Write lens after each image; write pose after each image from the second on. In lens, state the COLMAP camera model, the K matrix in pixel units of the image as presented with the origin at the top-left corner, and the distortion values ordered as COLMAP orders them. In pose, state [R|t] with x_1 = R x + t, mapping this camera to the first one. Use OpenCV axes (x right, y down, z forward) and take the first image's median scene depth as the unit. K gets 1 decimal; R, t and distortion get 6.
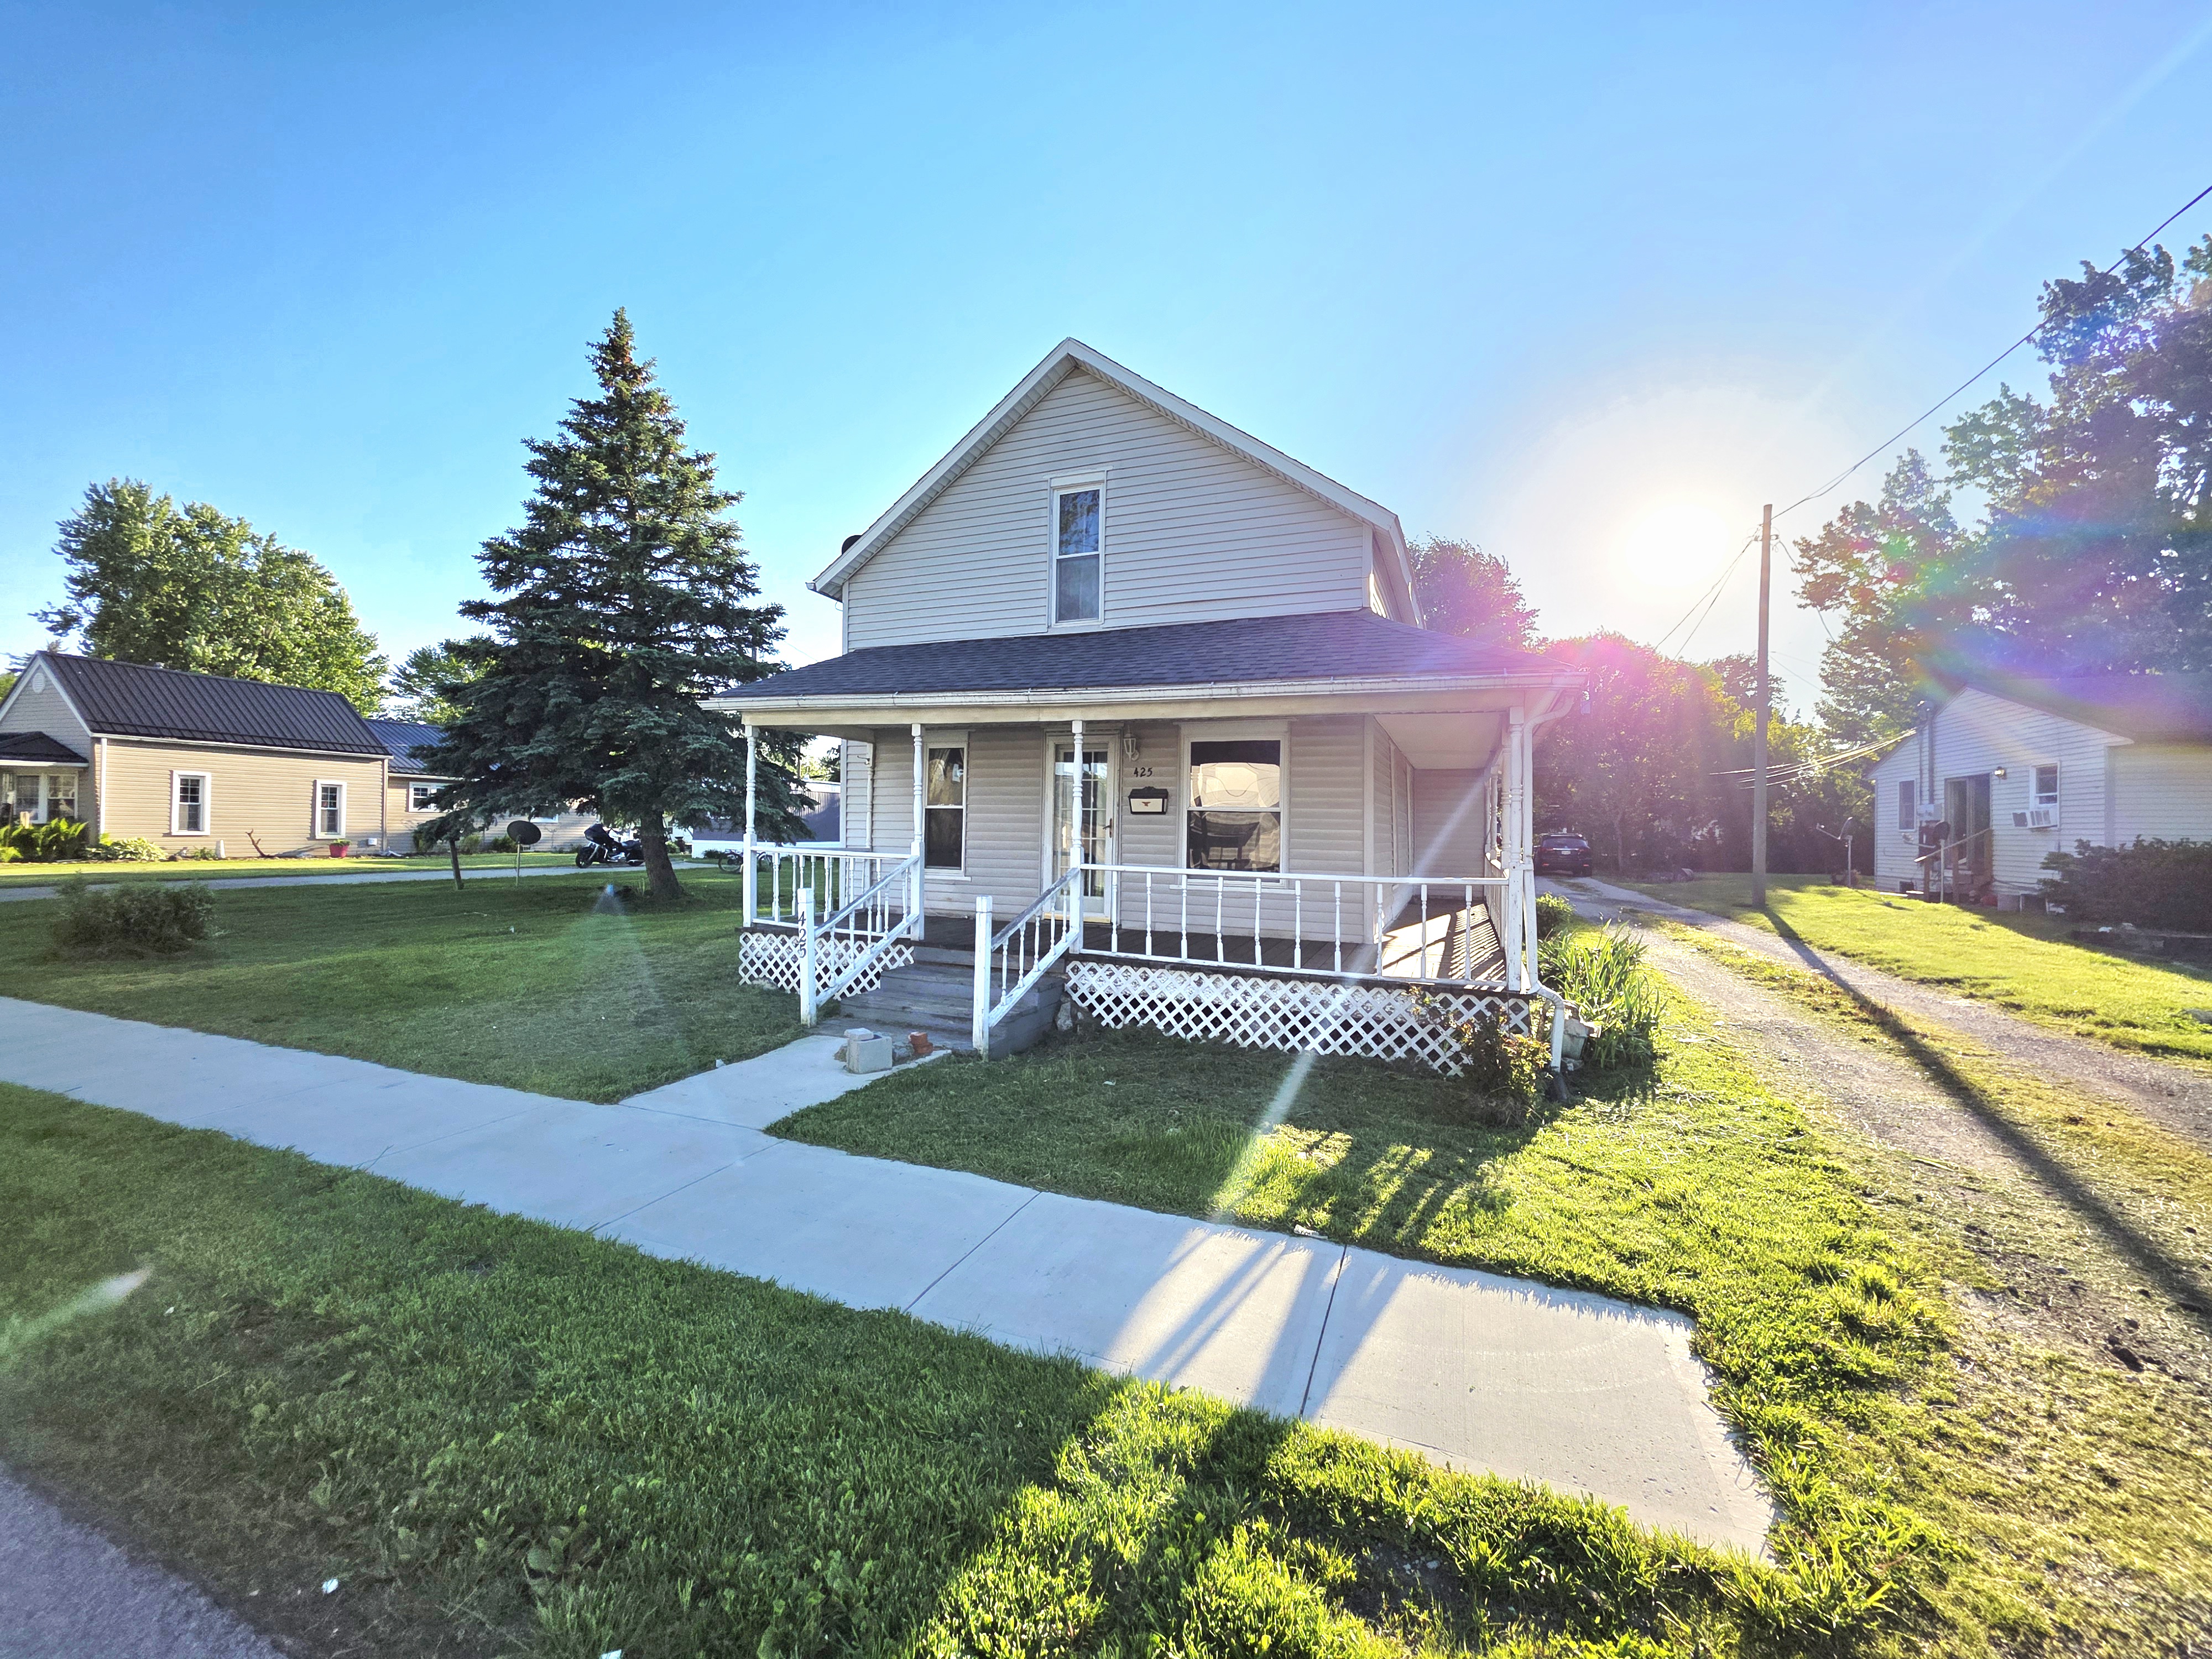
lens RADIAL K [[887.9, 0, 1101.9], [0, 887.9, 820.5], [0, 0, 1]] dist [-0.000140, 0.000219]
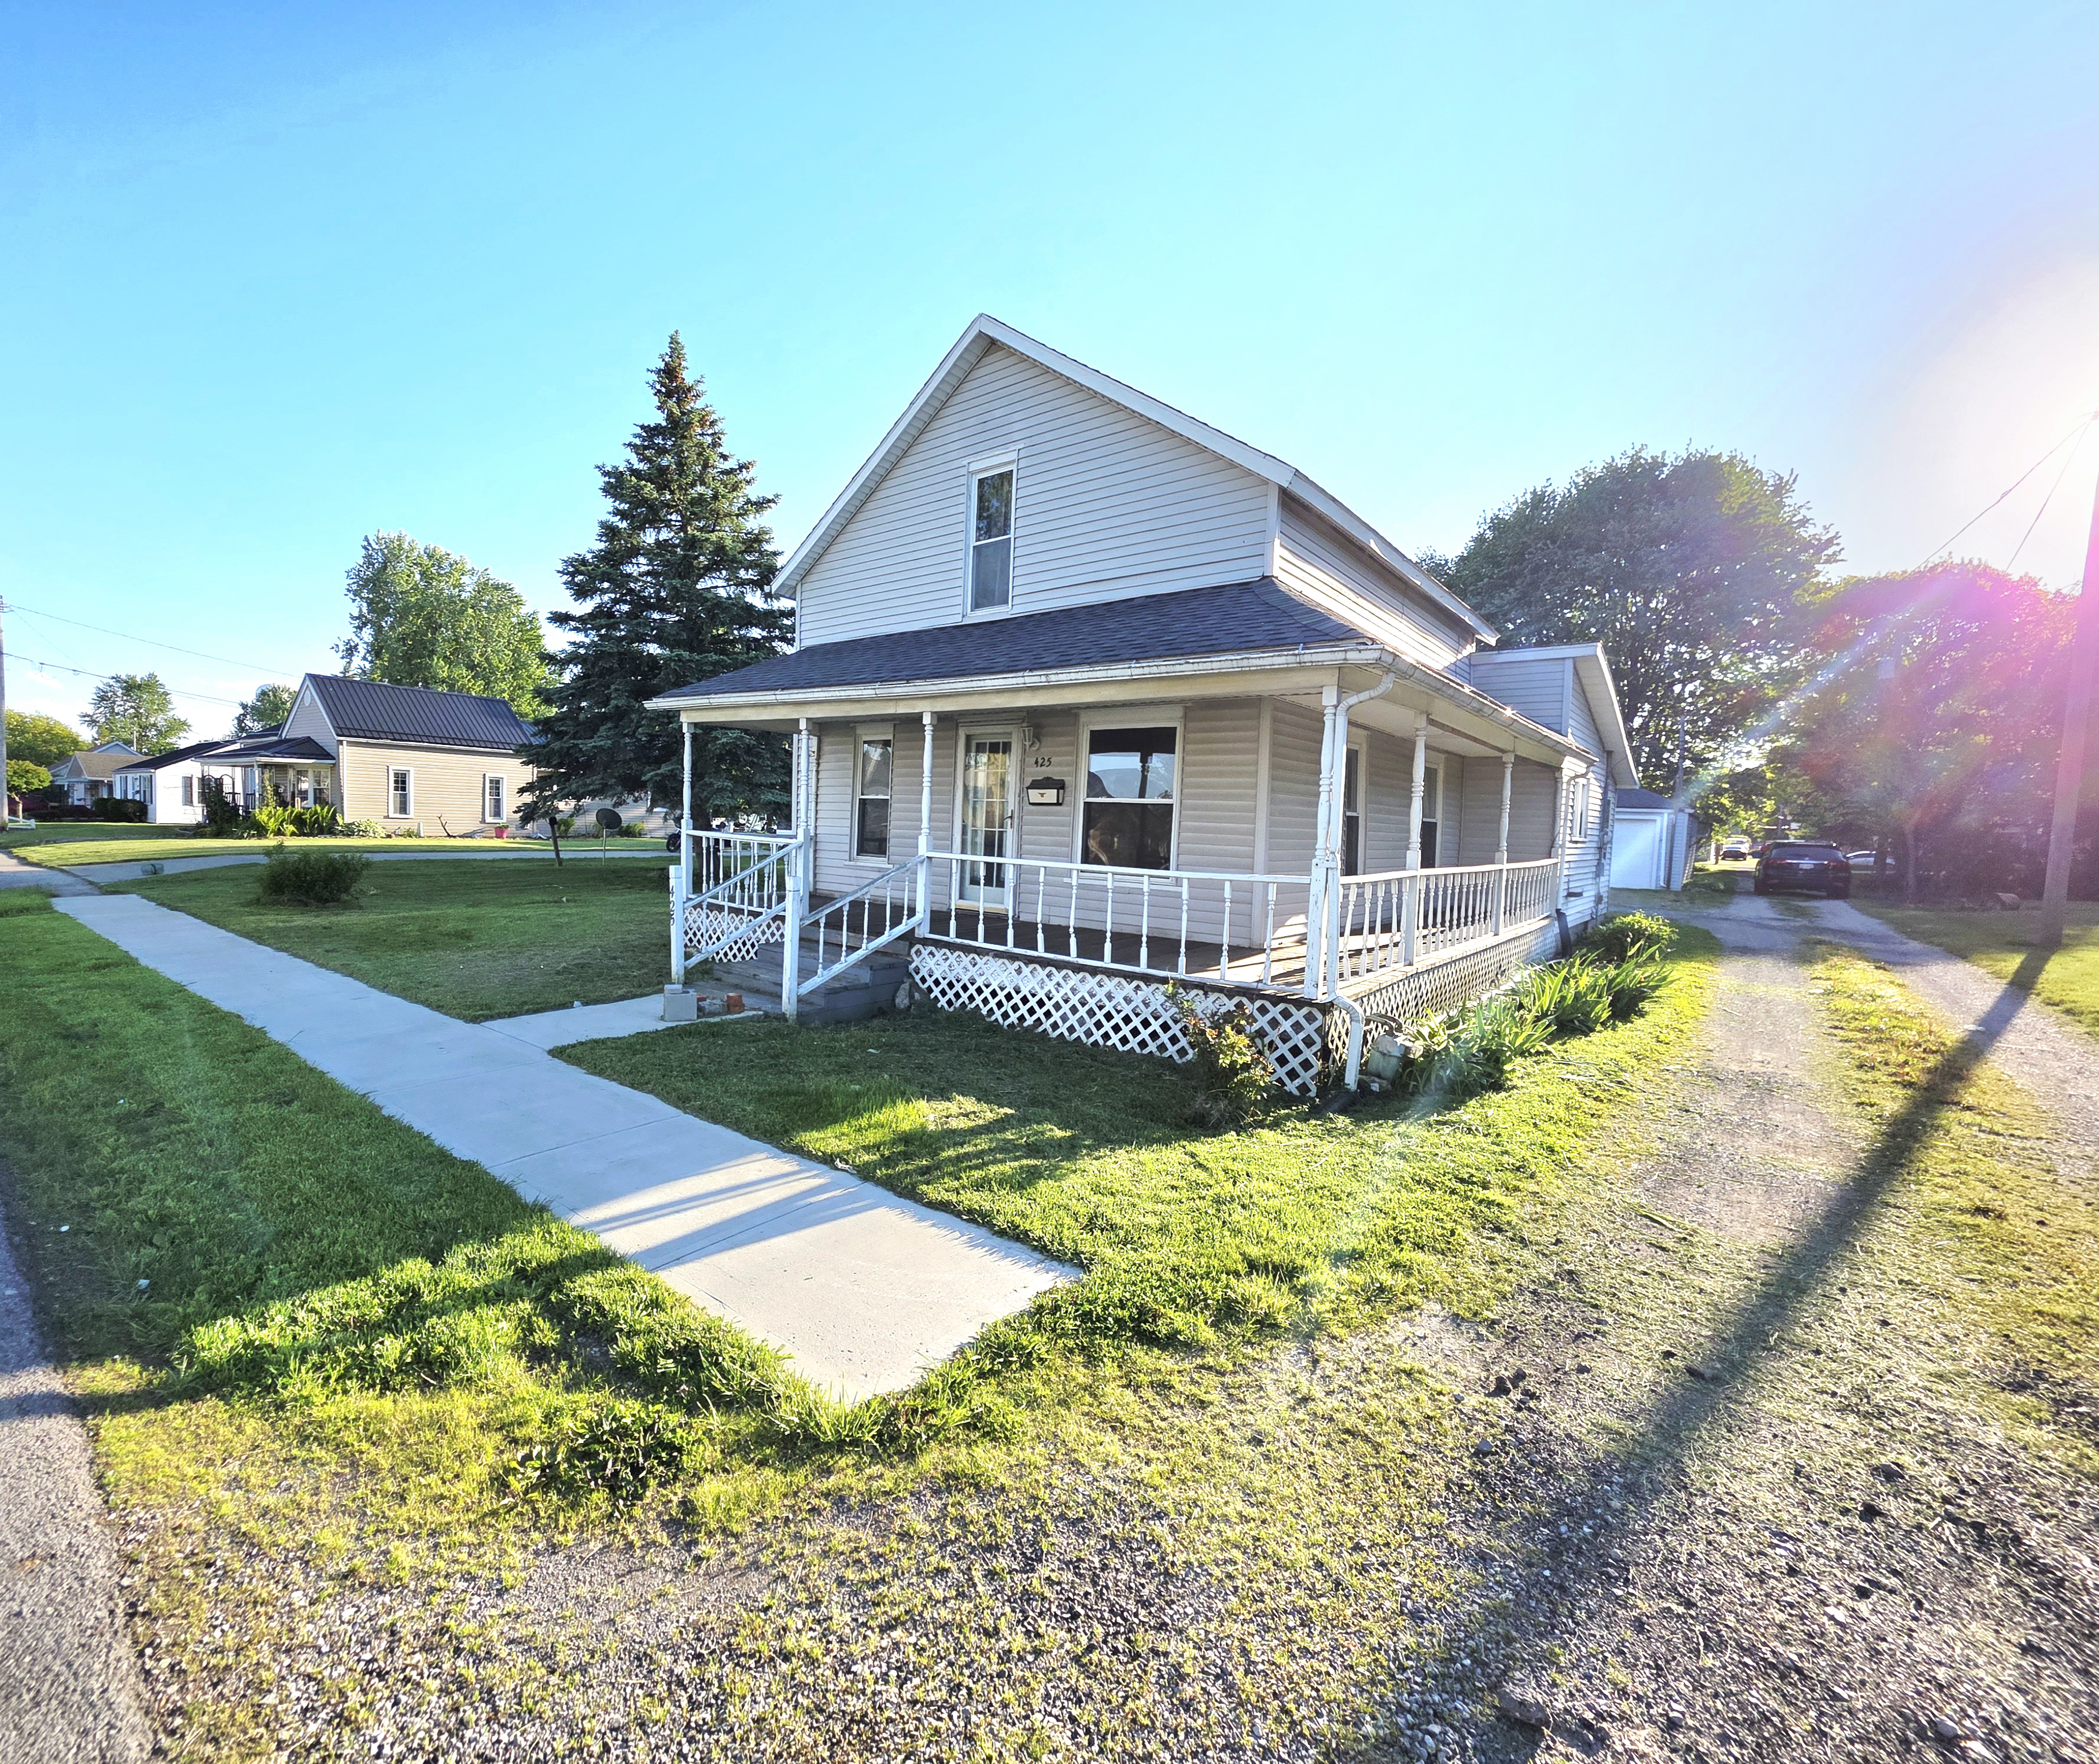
lens RADIAL K [[944.8, 0, 917.0], [0, 944.8, 873.9], [0, 0, 1]] dist [0.001399, -0.000082]
pose [[0.942493, 0.033628, -0.332528, 0.342567], [-0.013307, 0.997912, 0.063203, 0.005578], [0.333960, -0.055143, 0.940973, -0.041207]]
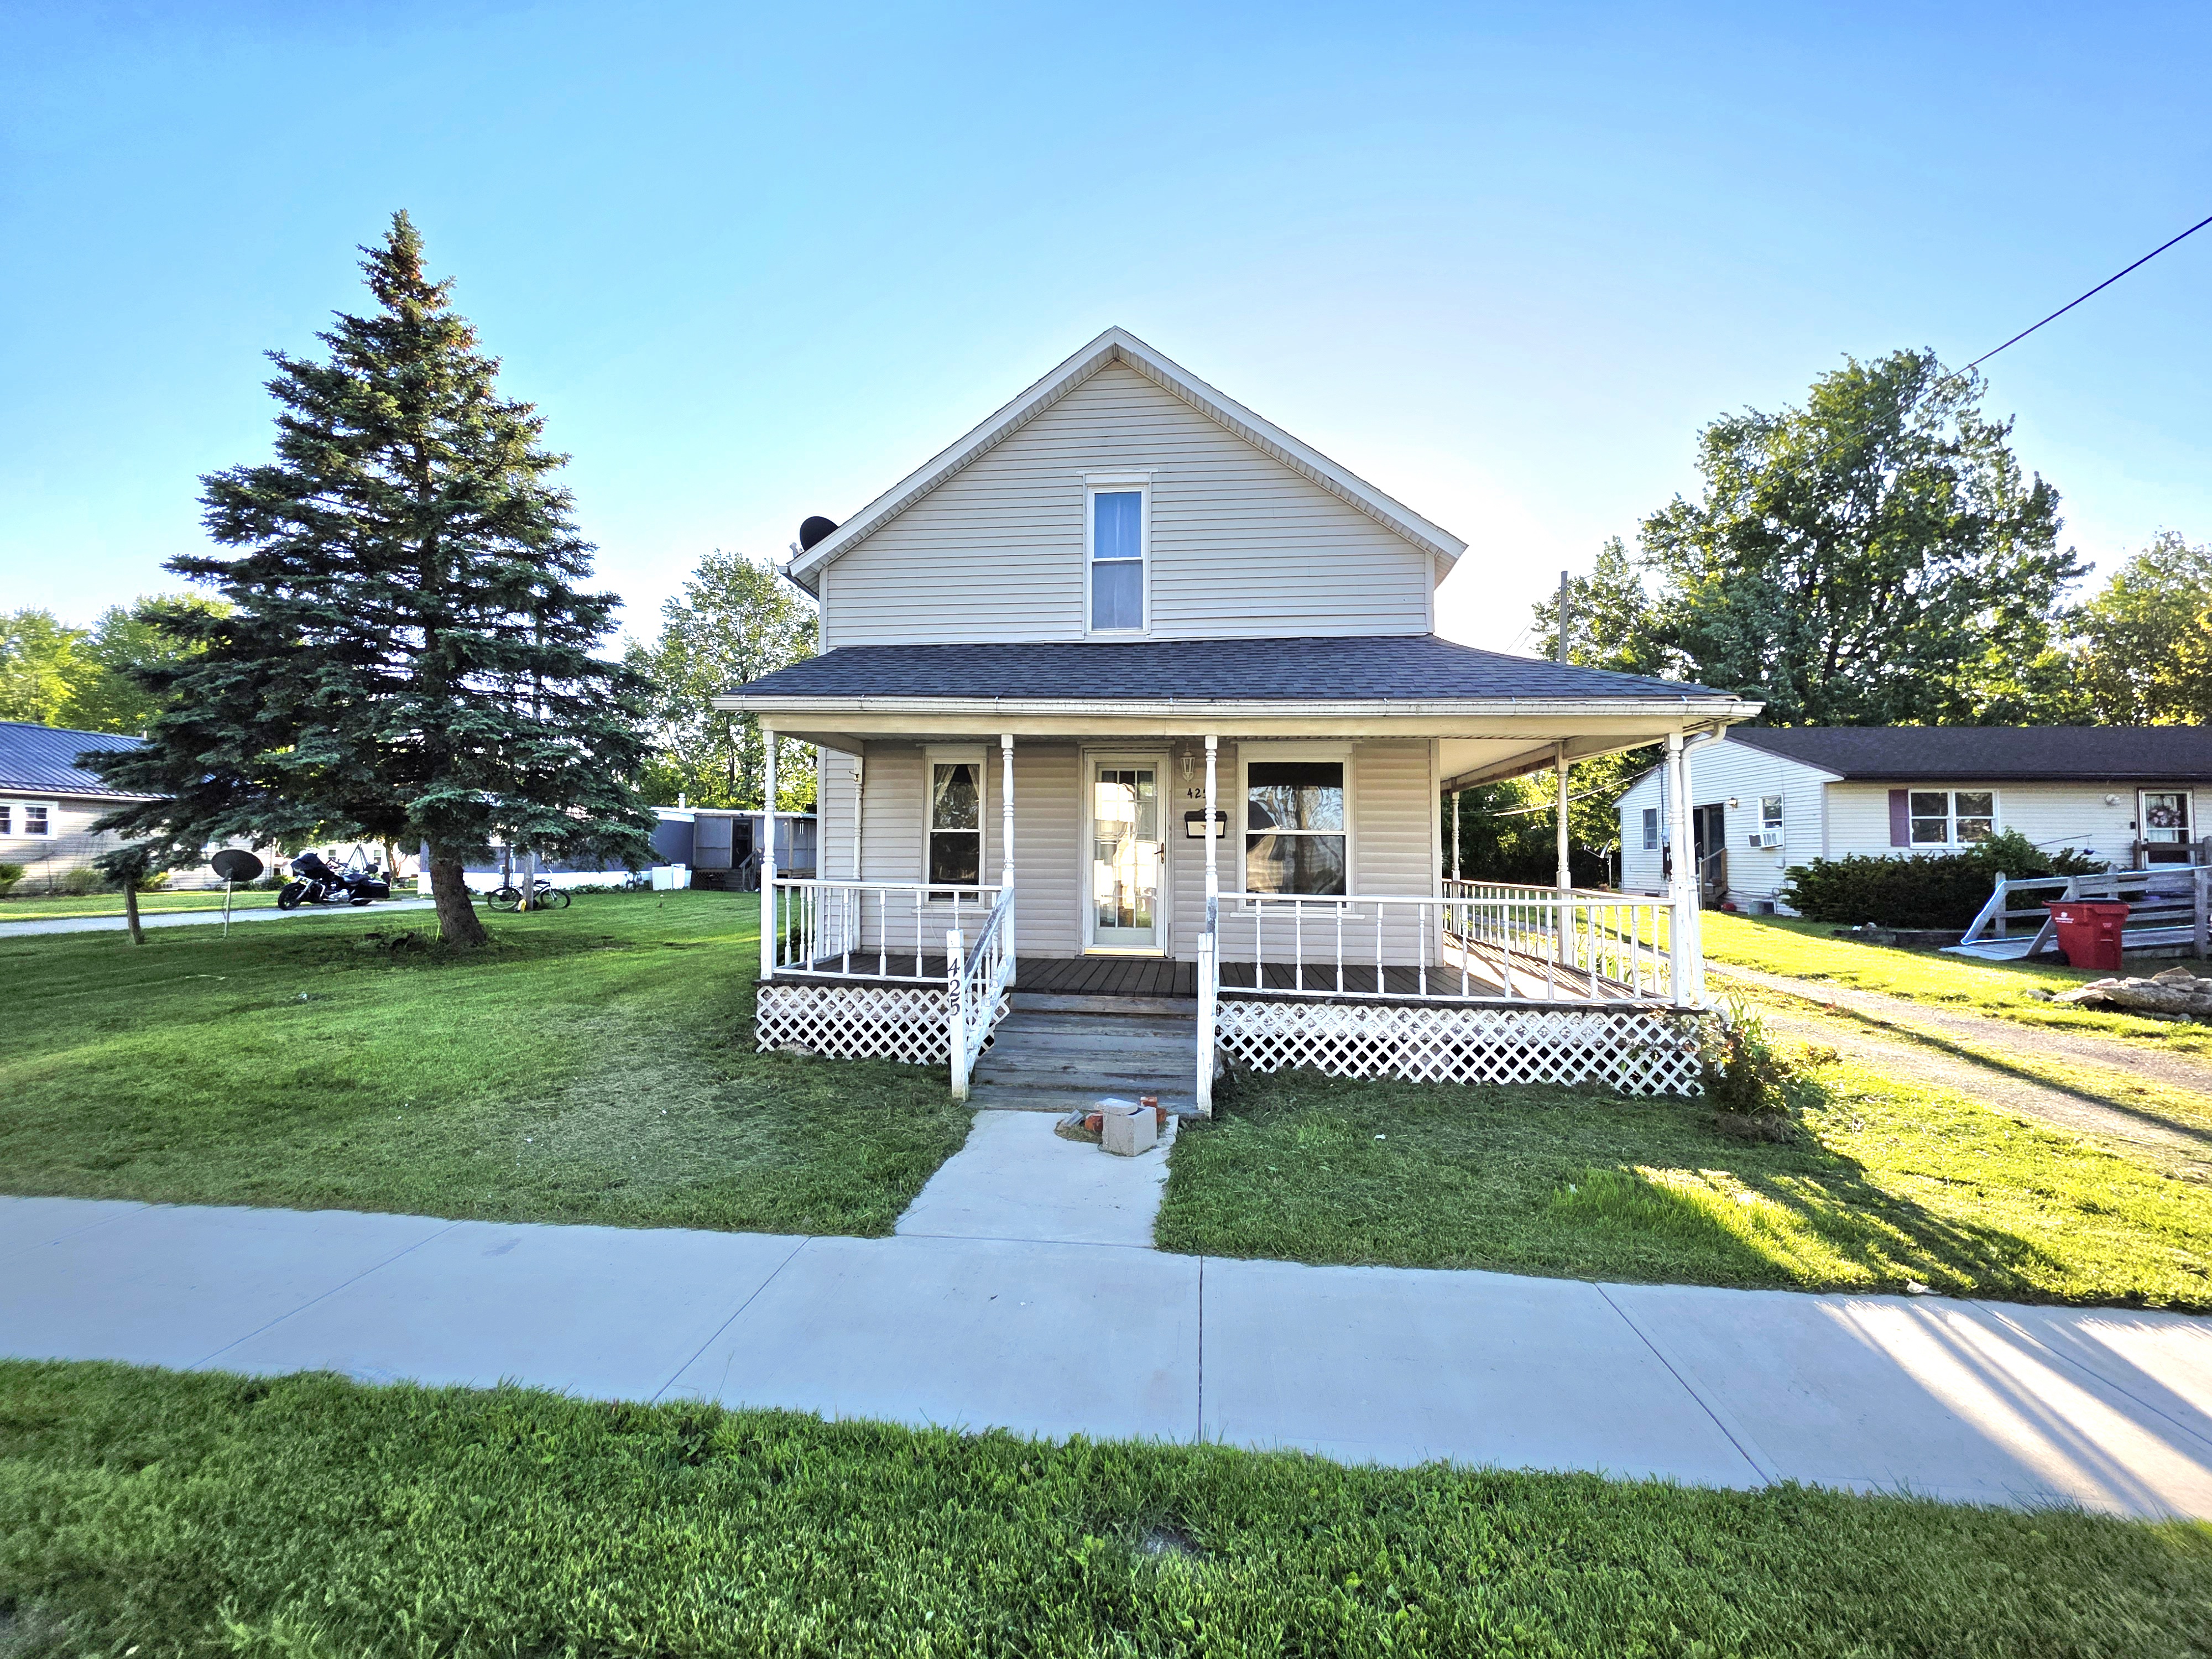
lens RADIAL K [[887.1, 0, 1102.9], [0, 887.1, 819.4], [0, 0, 1]] dist [0.002471, -0.000208]
pose [[0.959348, 0.002641, 0.282212, -0.406222], [0.005545, 0.999587, -0.028206, -0.001260], [-0.282170, 0.028624, 0.958937, 0.165197]]
